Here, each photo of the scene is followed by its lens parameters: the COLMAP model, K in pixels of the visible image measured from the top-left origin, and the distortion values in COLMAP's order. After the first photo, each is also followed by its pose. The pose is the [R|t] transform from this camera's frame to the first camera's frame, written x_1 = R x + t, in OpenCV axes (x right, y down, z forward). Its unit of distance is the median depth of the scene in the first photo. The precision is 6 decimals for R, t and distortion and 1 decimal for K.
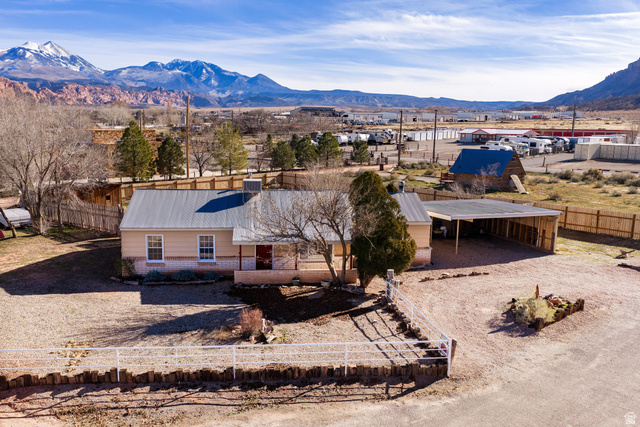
lens RADIAL K [[590.8, 0, 274.3], [0, 590.8, 213.2], [0, 0, 1]] dist [0.006923, -0.006220]
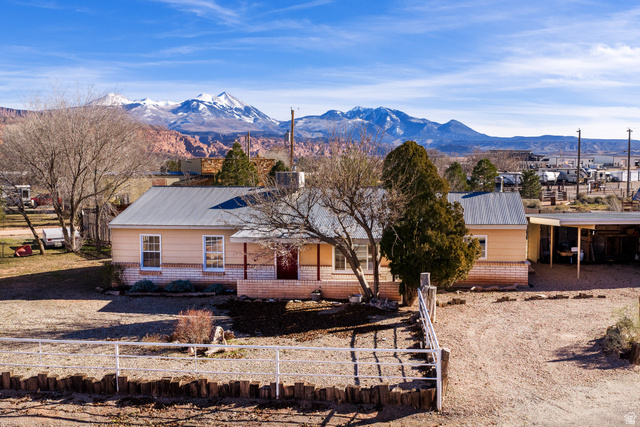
lens RADIAL K [[687.0, 0, 322.3], [0, 687.0, 212.8], [0, 0, 1]] dist [0.012183, -0.014814]
pose [[0.977712, 0.001260, -0.209946, 0.225350], [-0.022111, 0.995039, -0.096999, 0.096573], [0.208782, 0.099479, 0.972889, 0.161985]]
